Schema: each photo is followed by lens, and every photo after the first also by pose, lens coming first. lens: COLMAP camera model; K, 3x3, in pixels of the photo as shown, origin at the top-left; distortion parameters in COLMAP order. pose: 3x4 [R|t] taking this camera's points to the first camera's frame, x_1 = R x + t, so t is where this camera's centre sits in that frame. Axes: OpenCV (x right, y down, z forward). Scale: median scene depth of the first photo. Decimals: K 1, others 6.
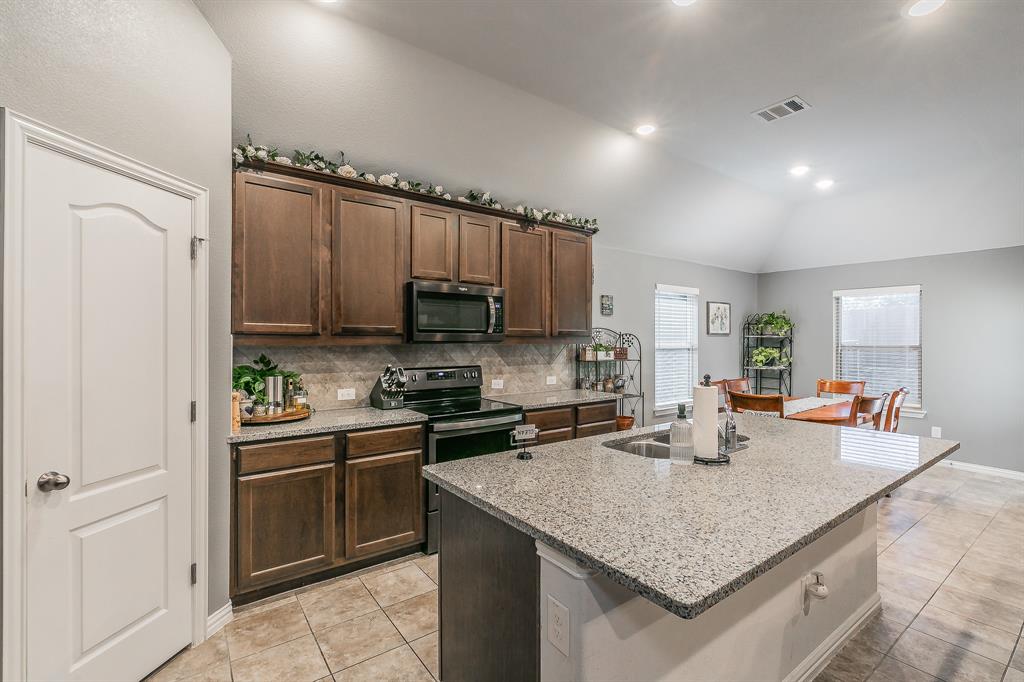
lens RADIAL K [[460.4, 0, 516.6], [0, 460.4, 344.8], [0, 0, 1]] dist [-0.004533, 0.000163]
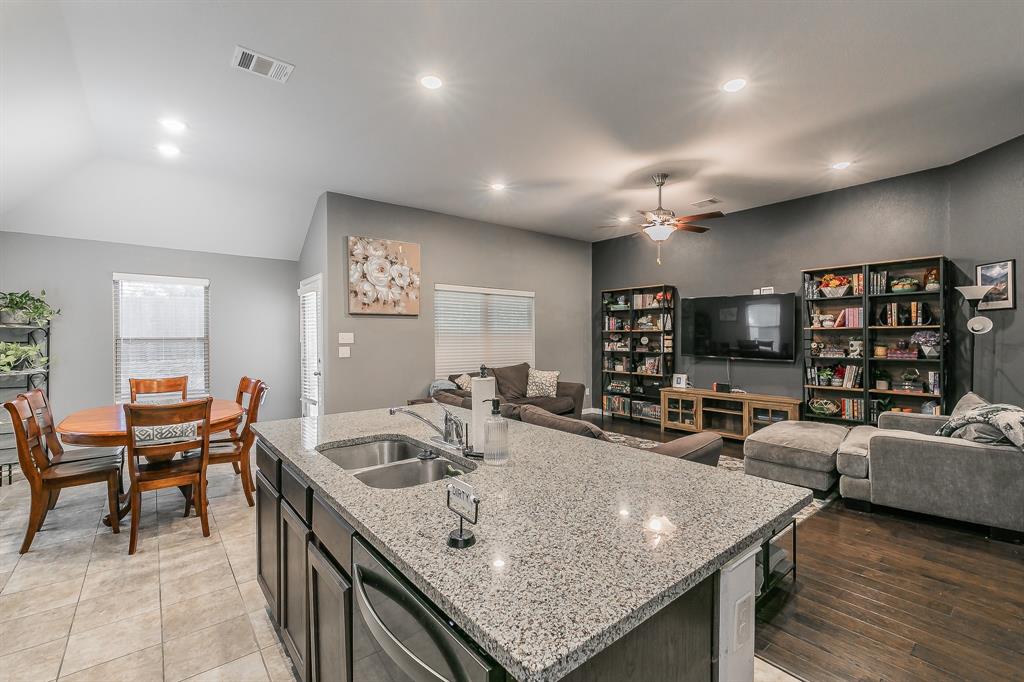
lens RADIAL K [[460.4, 0, 501.4], [0, 460.4, 334.7], [0, 0, 1]] dist [-0.004533, 0.000163]
pose [[-0.058018, -0.004466, 0.998306, -0.177330], [0.011533, 0.999920, 0.005143, -0.001348], [-0.998249, 0.011812, -0.057962, 0.327026]]
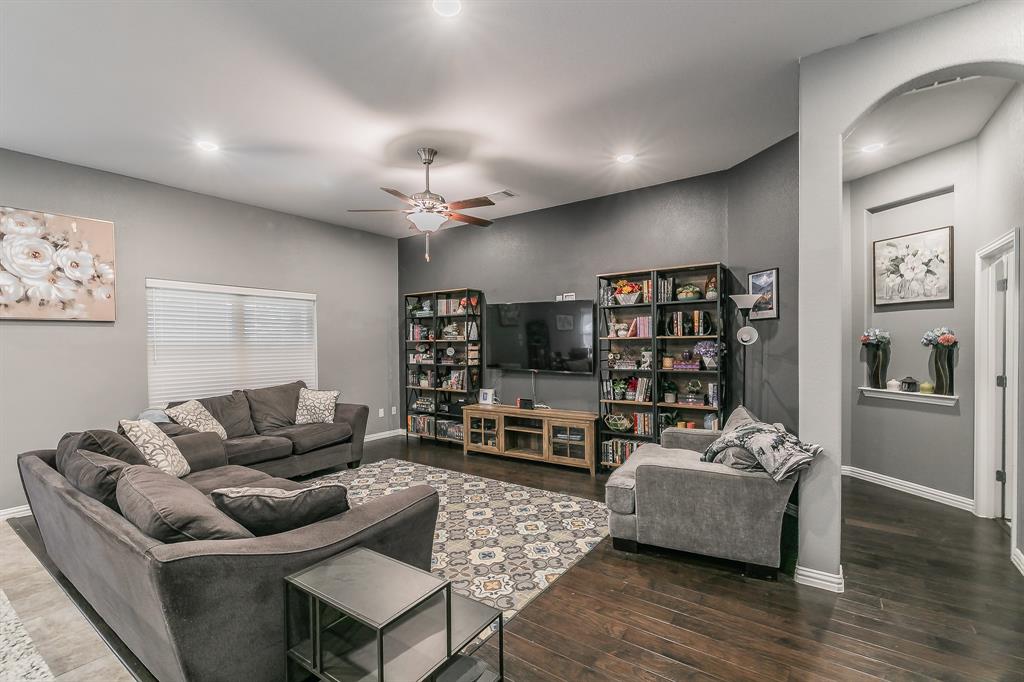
lens RADIAL K [[460.4, 0, 500.9], [0, 460.4, 345.8], [0, 0, 1]] dist [-0.004533, 0.000163]
pose [[-0.313762, -0.012265, 0.949422, -0.037122], [0.015064, 0.999726, 0.017893, -0.006474], [-0.949382, 0.019917, -0.313491, 0.096969]]
